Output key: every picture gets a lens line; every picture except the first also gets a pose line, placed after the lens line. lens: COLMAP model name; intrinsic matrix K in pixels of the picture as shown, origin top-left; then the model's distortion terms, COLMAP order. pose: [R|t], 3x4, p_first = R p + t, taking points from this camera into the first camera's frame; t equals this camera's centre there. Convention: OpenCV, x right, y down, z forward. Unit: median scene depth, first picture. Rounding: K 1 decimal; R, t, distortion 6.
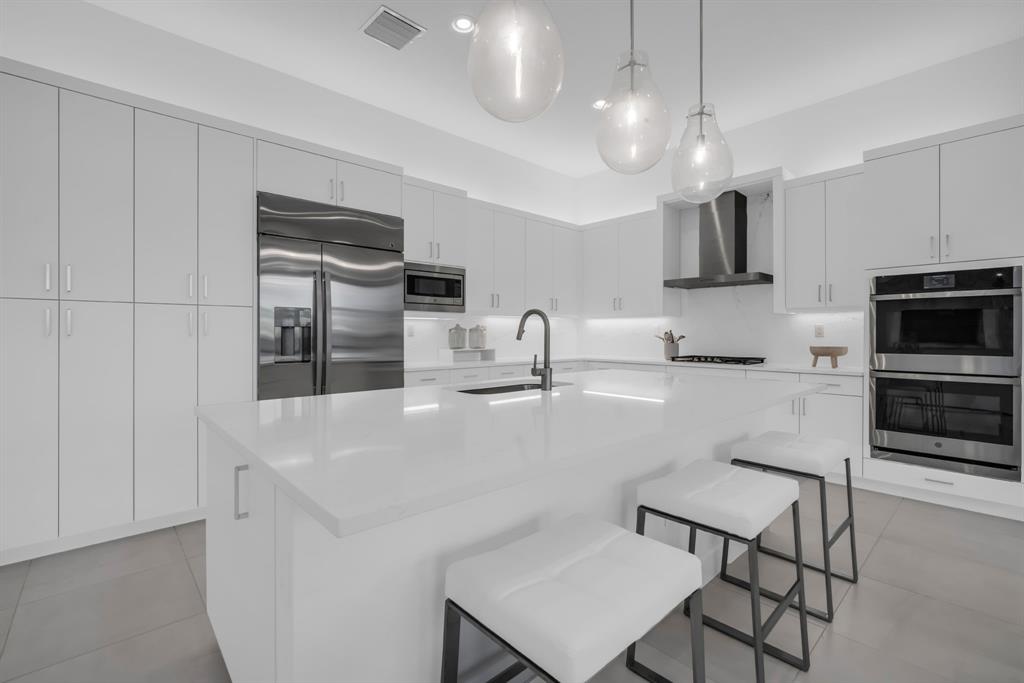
lens RADIAL K [[451.1, 0, 513.5], [0, 451.1, 332.7], [0, 0, 1]] dist [-0.019561, 0.008235]
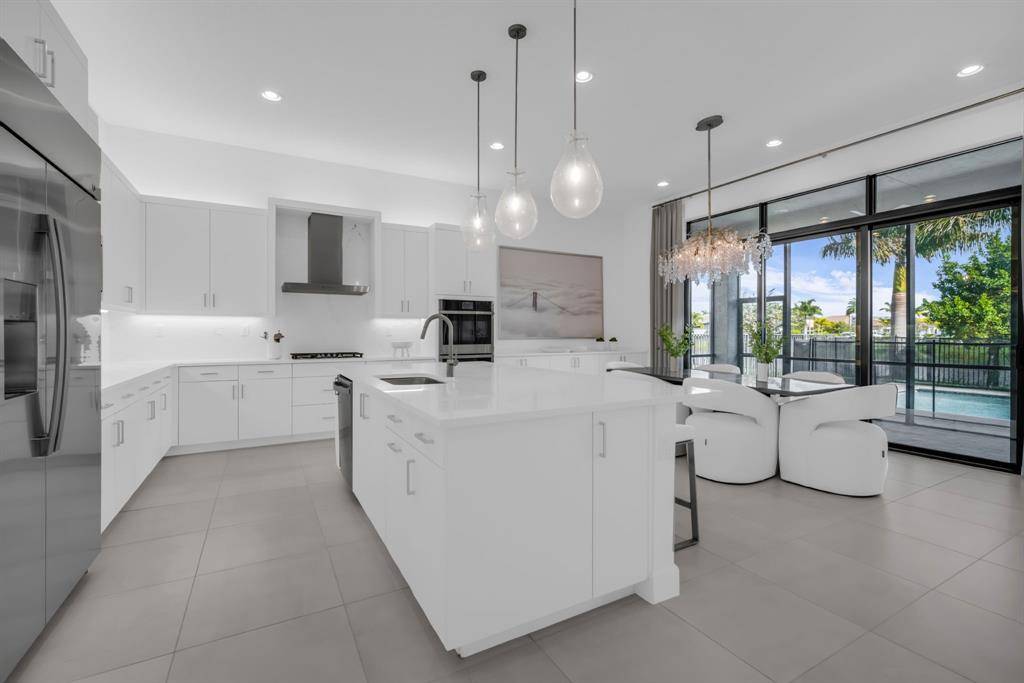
lens RADIAL K [[455.7, 0, 509.2], [0, 455.7, 336.6], [0, 0, 1]] dist [-0.005369, -0.000322]
pose [[0.235371, -0.011935, 0.971832, -0.794424], [-0.001134, 0.999921, 0.012555, -0.007330], [-0.971905, -0.004057, 0.235339, 0.345344]]
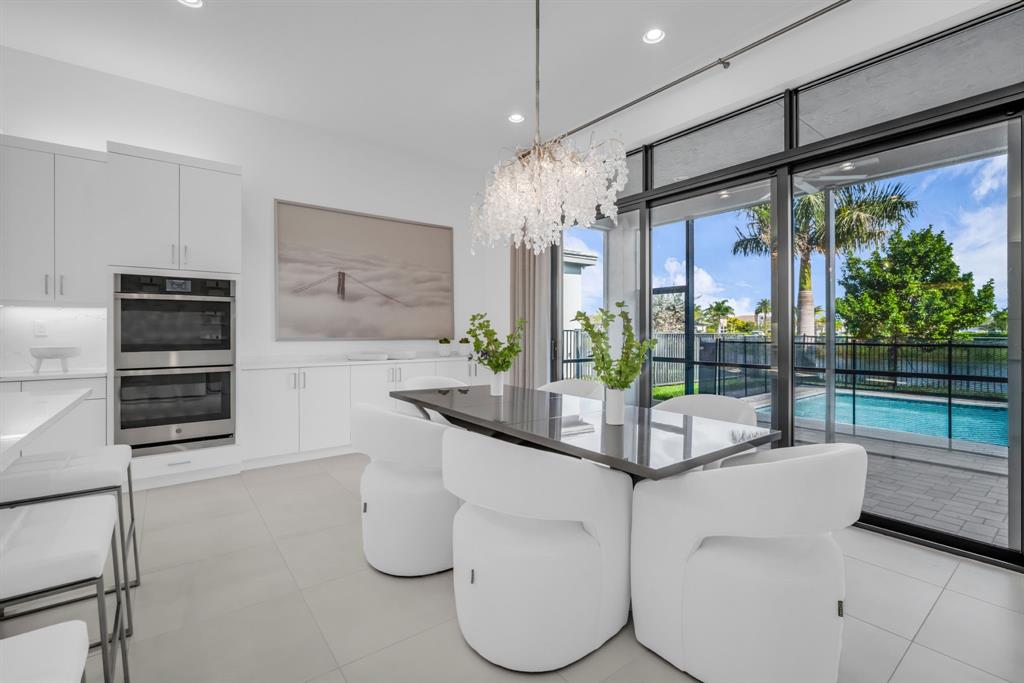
lens RADIAL K [[451.1, 0, 513.5], [0, 451.1, 332.7], [0, 0, 1]] dist [-0.019561, 0.008235]
pose [[0.092276, -0.006328, 0.995713, -0.083270], [-0.001438, 0.999978, 0.006488, -0.004444], [-0.995732, -0.002030, 0.092265, 0.051756]]
